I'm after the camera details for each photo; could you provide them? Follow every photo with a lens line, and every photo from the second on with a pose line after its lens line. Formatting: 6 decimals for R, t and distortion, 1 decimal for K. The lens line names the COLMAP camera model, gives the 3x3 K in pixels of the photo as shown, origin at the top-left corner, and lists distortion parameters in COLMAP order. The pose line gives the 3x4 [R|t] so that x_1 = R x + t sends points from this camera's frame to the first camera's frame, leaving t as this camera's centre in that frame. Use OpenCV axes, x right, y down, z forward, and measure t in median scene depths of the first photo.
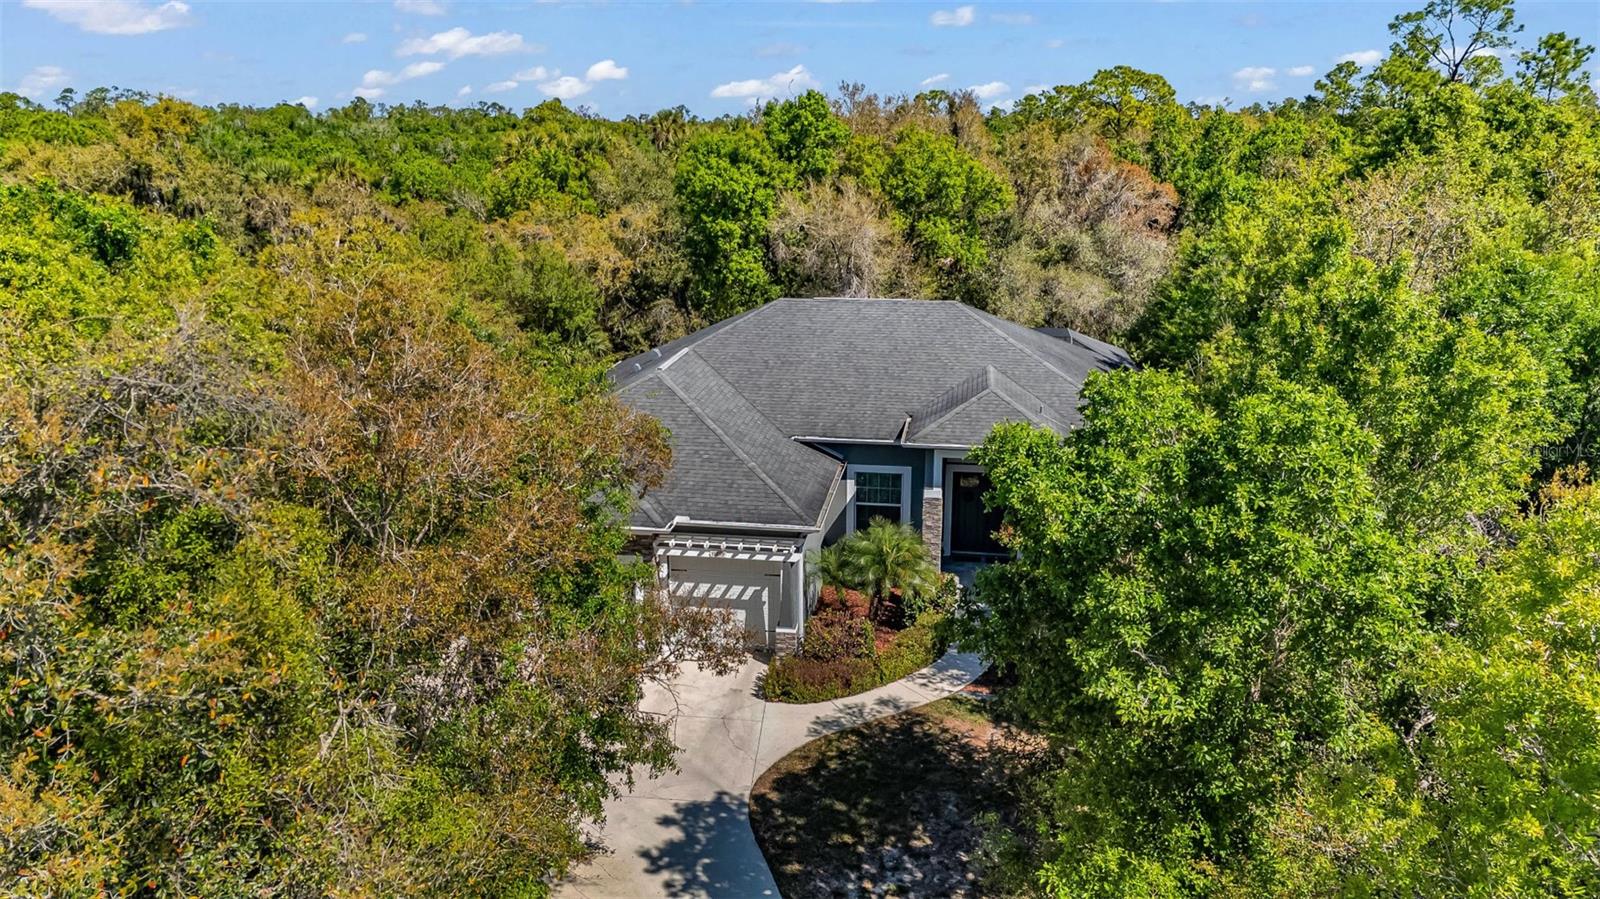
lens RADIAL K [[1173.6, 0, 796.3], [0, 1173.6, 448.7], [0, 0, 1]] dist [0.064447, -0.049286]
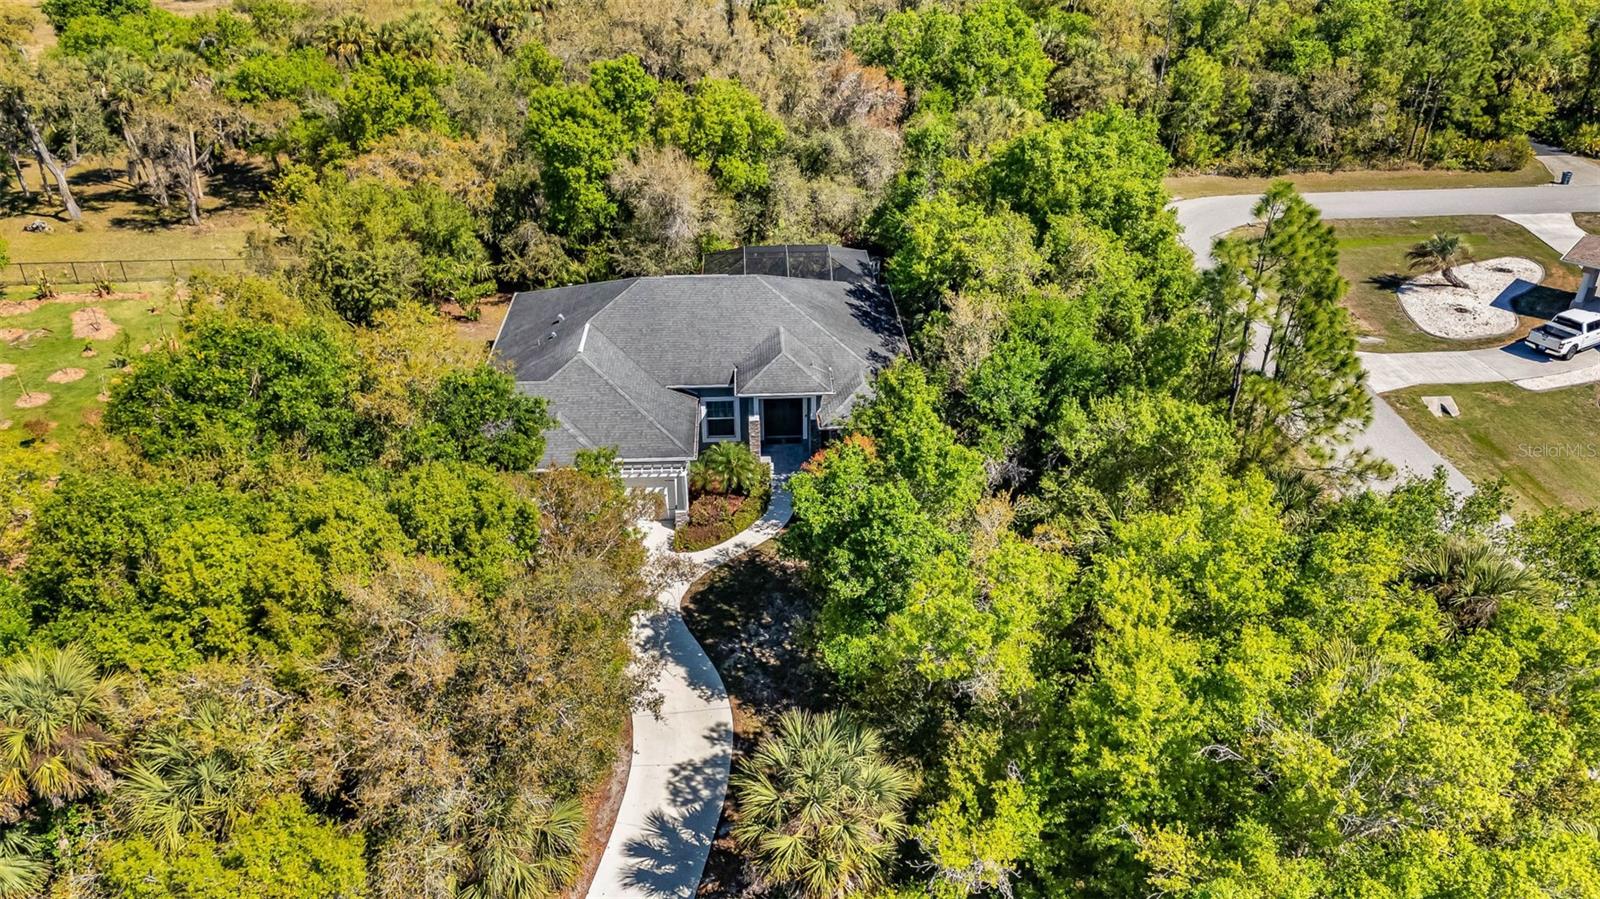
lens RADIAL K [[1171.4, 0, 802.3], [0, 1171.4, 450.7], [0, 0, 1]] dist [0.074519, -0.068429]
pose [[0.980094, -0.102245, 0.170182, -0.121546], [0.056891, 0.965882, 0.252657, -0.376703], [-0.190209, -0.237946, 0.952472, -0.726883]]
